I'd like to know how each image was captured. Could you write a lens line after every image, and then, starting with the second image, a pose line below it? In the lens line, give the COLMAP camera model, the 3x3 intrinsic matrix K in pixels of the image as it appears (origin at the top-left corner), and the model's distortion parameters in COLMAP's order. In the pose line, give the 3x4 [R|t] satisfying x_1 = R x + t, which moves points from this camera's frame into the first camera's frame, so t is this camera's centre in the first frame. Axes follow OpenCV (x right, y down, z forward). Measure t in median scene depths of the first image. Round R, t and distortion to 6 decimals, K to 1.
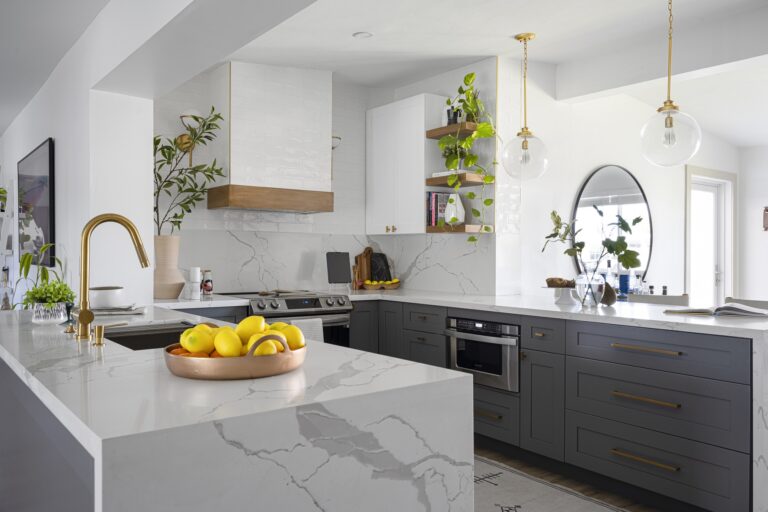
lens RADIAL K [[608.4, 0, 384.0], [0, 608.4, 256.0], [0, 0, 1]] dist [-0.003732, -0.000785]
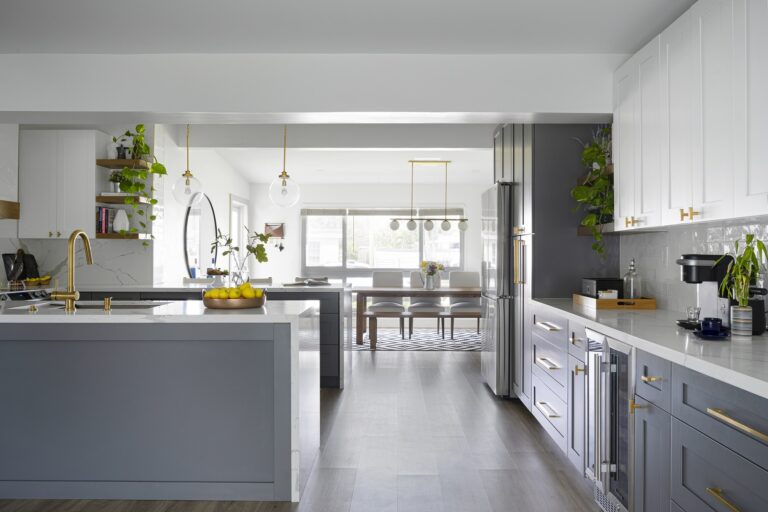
lens RADIAL K [[623.2, 0, 384.0], [0, 623.2, 256.0], [0, 0, 1]] dist [0.007111, 0.004716]
pose [[0.619134, -0.005264, 0.785268, -0.614494], [0.005740, 0.999981, 0.002178, -0.000047], [-0.785265, 0.003159, 0.619152, -0.307293]]
